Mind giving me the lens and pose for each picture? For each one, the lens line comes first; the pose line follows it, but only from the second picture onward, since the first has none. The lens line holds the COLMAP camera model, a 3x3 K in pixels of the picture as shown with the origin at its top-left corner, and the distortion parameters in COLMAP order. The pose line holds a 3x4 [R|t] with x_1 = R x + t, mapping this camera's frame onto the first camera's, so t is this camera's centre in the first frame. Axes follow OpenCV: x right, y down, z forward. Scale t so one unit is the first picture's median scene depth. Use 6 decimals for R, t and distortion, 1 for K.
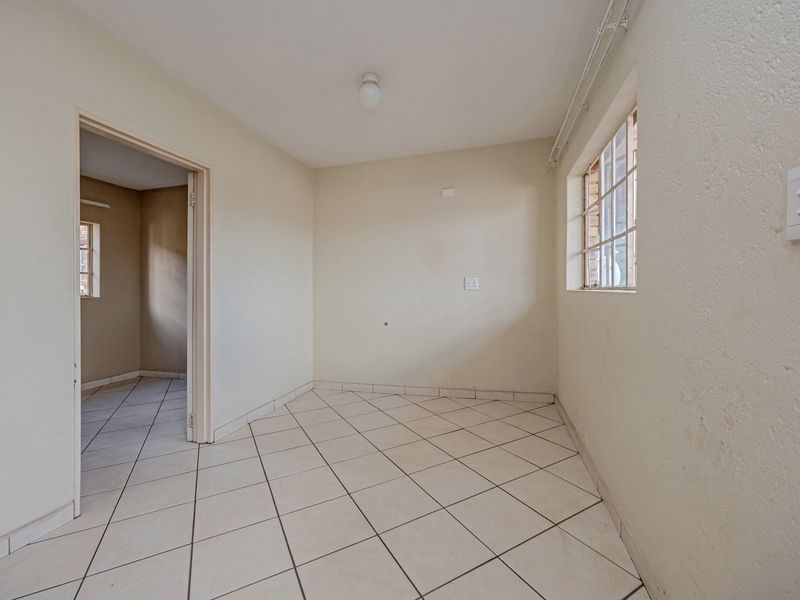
lens RADIAL K [[348.6, 0, 403.3], [0, 348.6, 287.8], [0, 0, 1]] dist [-0.007398, 0.000608]
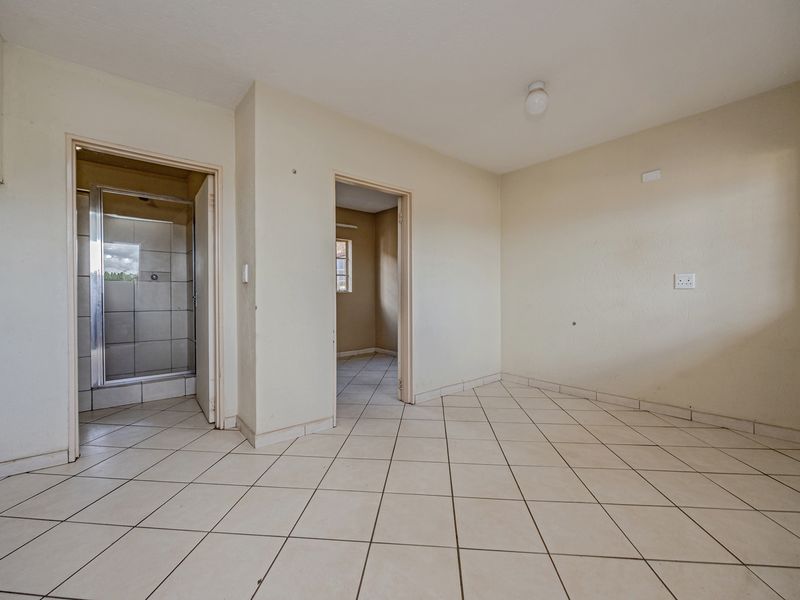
lens RADIAL K [[348.6, 0, 396.6], [0, 348.6, 299.2], [0, 0, 1]] dist [-0.007398, 0.000608]
pose [[0.820342, 0.025284, -0.571314, 0.106400], [-0.008115, 0.999436, 0.032579, 0.010281], [0.571816, -0.022090, 0.820084, -0.077706]]
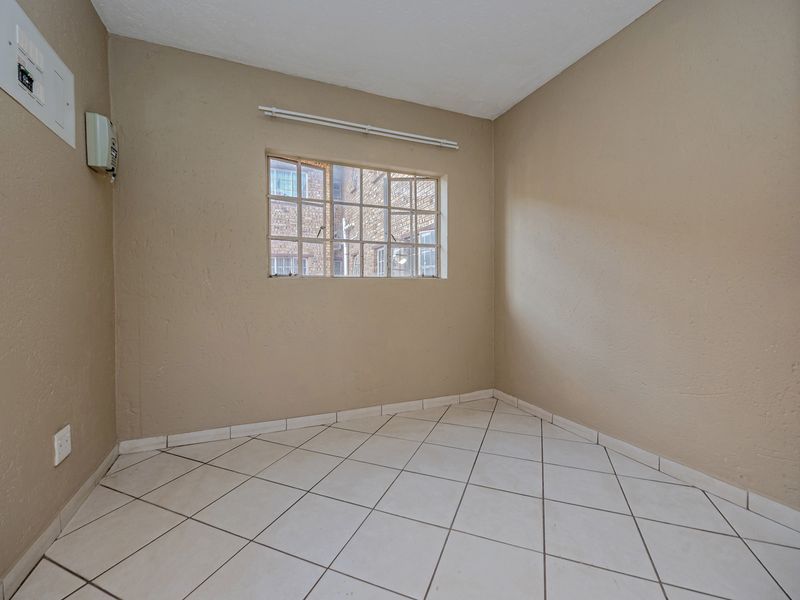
lens RADIAL K [[348.6, 0, 398.7], [0, 348.6, 300.0], [0, 0, 1]] dist [-0.007398, 0.000608]
pose [[0.648994, 0.035320, -0.759973, -0.462871], [-0.000095, 0.998926, 0.046344, 0.045226], [0.760794, -0.030004, 0.648300, 0.537913]]
